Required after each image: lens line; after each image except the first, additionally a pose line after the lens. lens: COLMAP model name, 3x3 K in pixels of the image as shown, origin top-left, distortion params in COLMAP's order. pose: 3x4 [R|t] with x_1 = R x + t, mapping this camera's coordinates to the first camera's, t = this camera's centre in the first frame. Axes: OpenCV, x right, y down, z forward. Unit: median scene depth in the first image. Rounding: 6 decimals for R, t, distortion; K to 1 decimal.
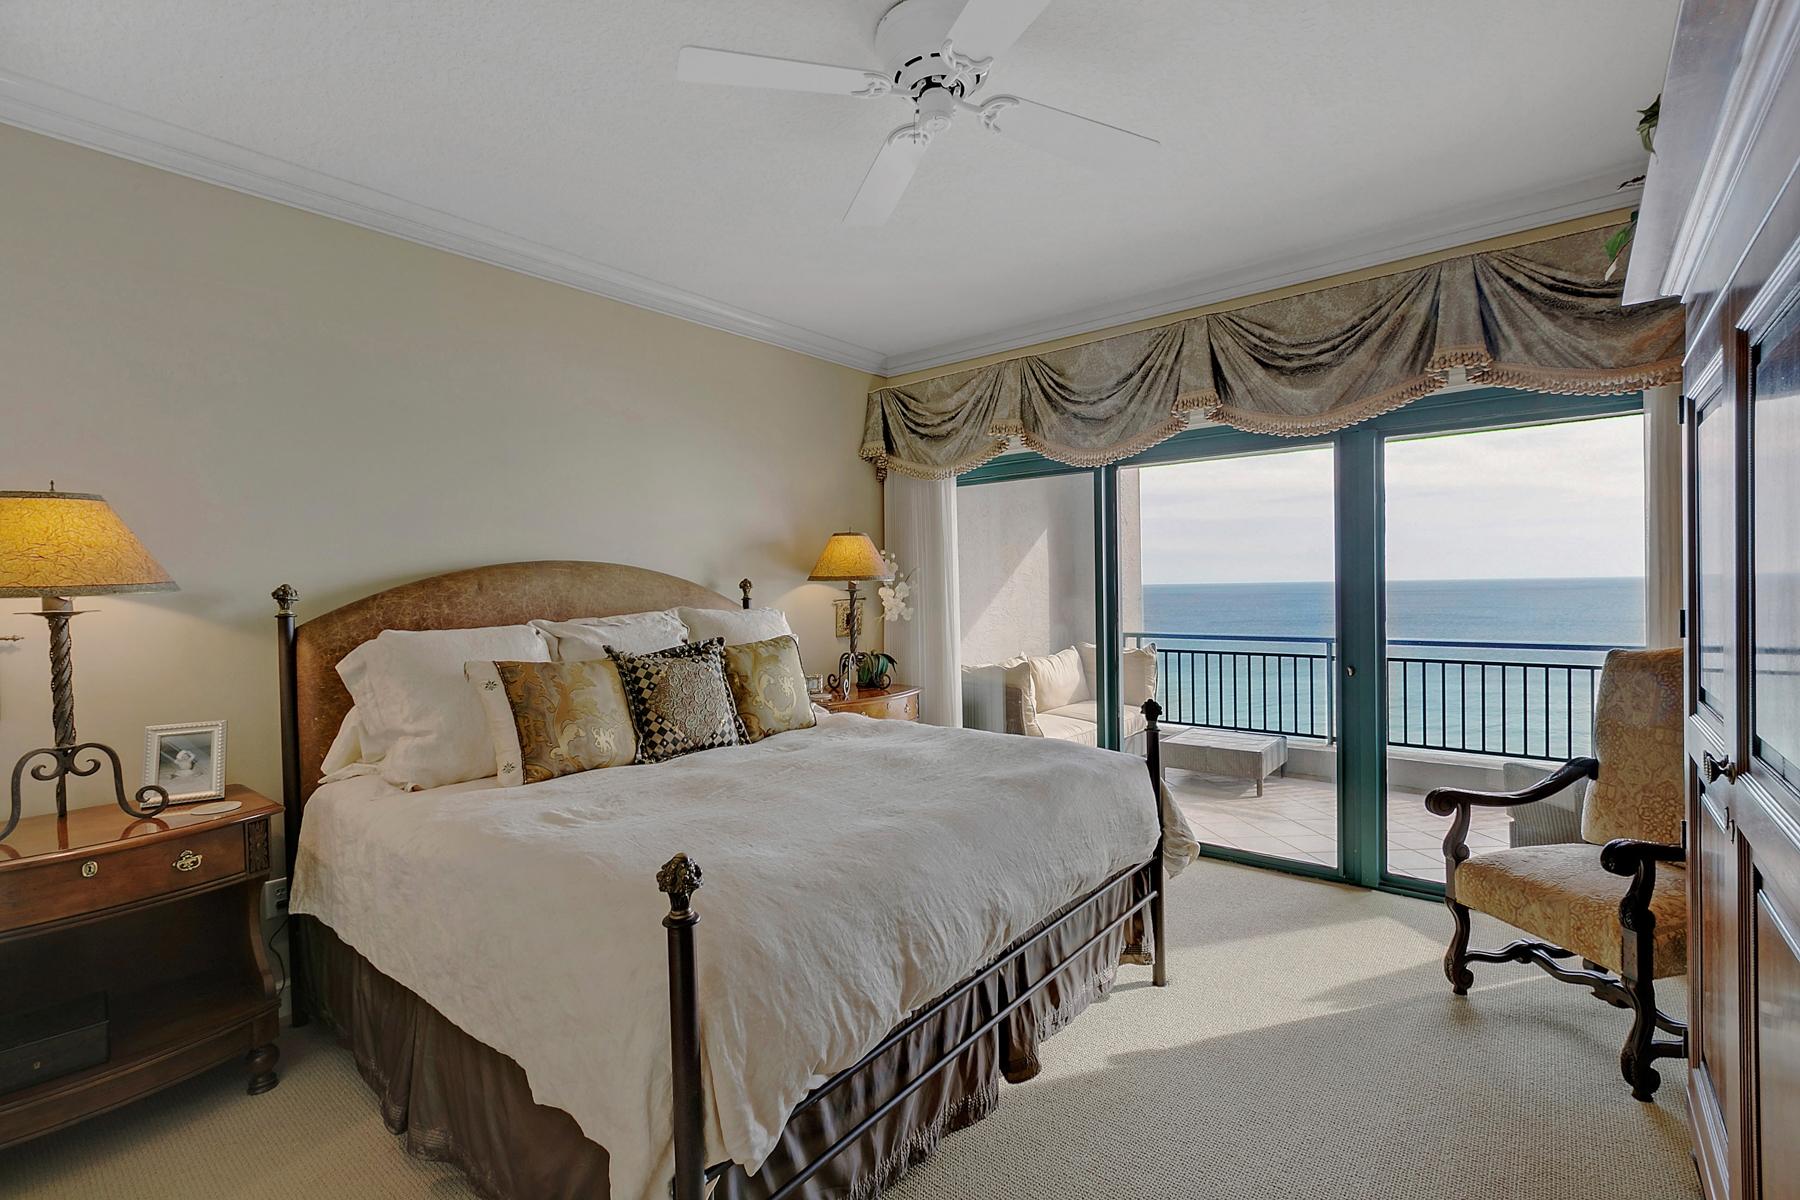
lens RADIAL K [[830.8, 0, 912.3], [0, 830.8, 605.5], [0, 0, 1]] dist [0.016631, -0.001363]
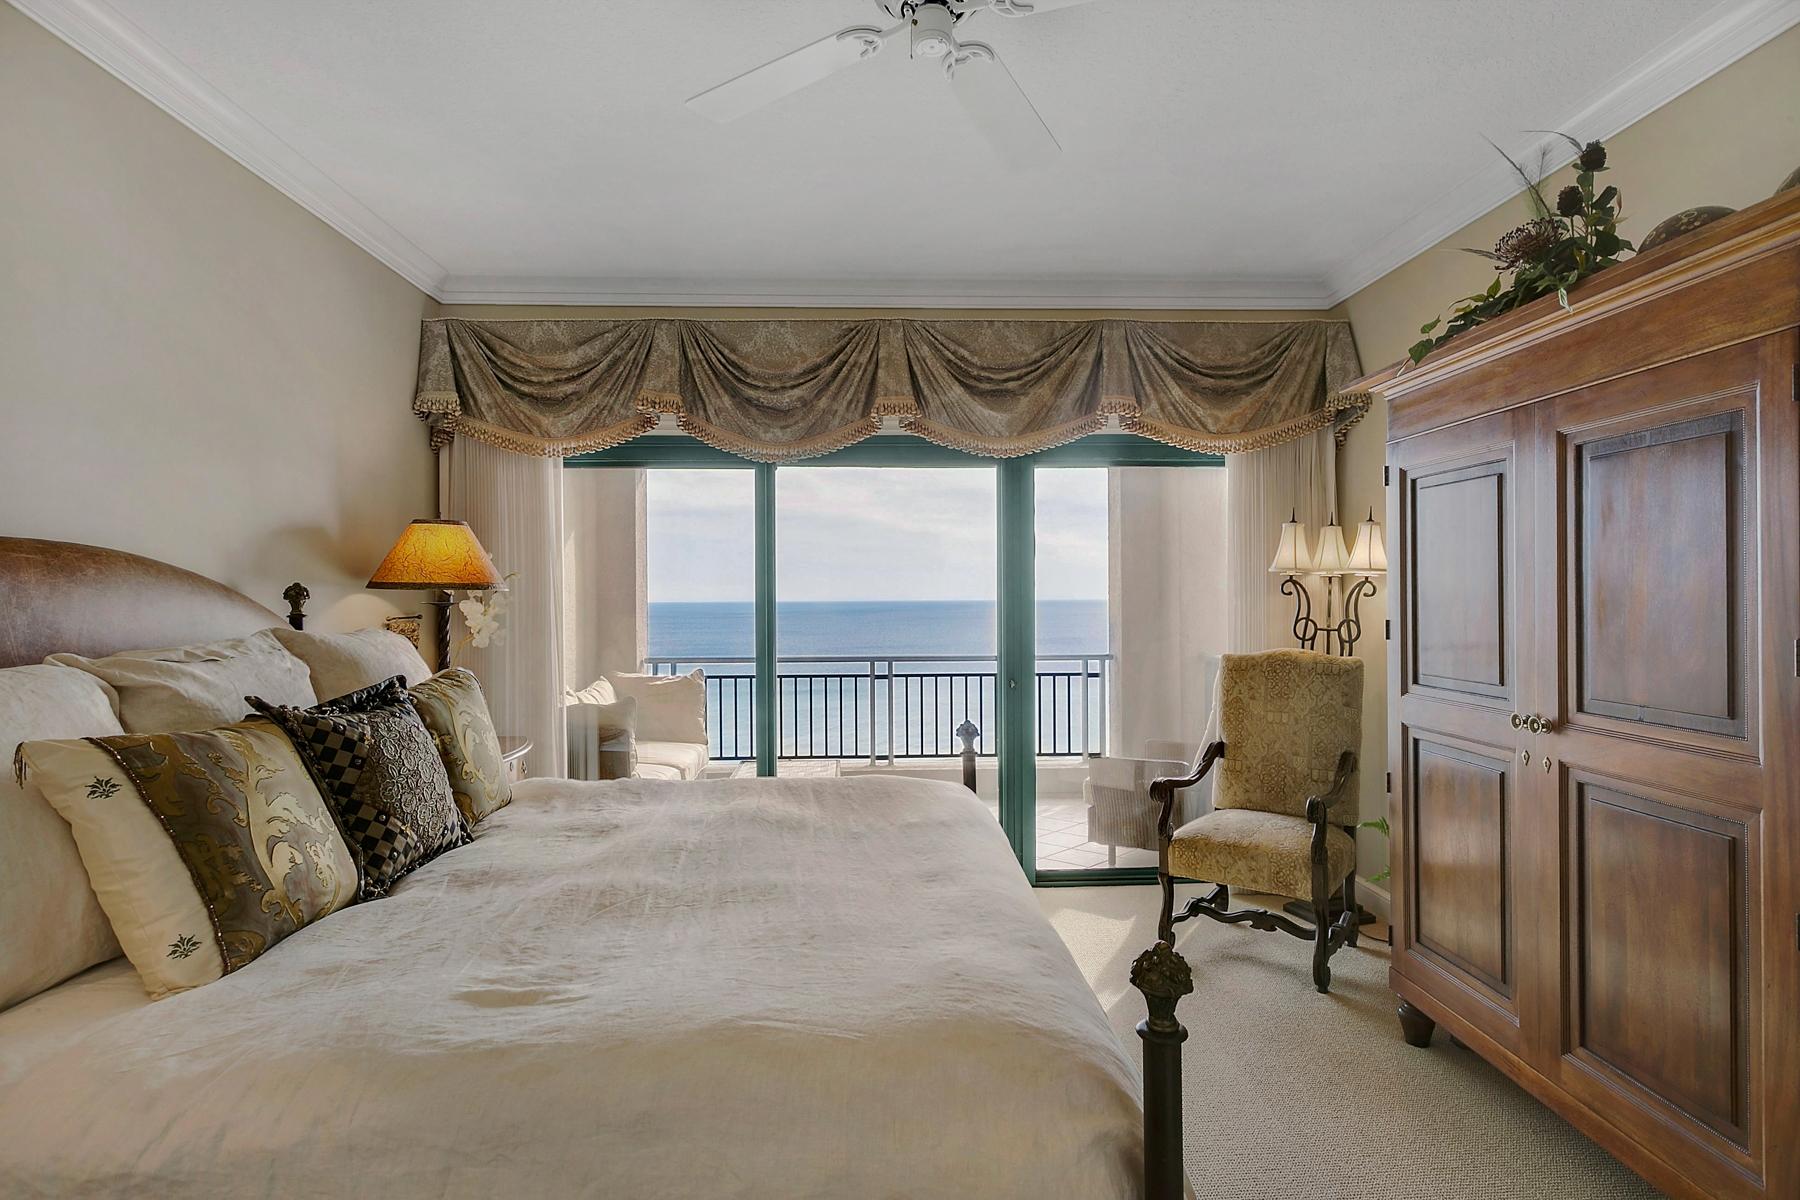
lens RADIAL K [[958.3, 0, 895.3], [0, 958.3, 600.7], [0, 0, 1]] dist [0.007288, 0.001852]
pose [[0.741085, 0.010319, 0.671332, -0.411623], [0.010496, 0.999582, -0.026951, 0.005215], [-0.671329, 0.027020, 0.740667, 0.206539]]
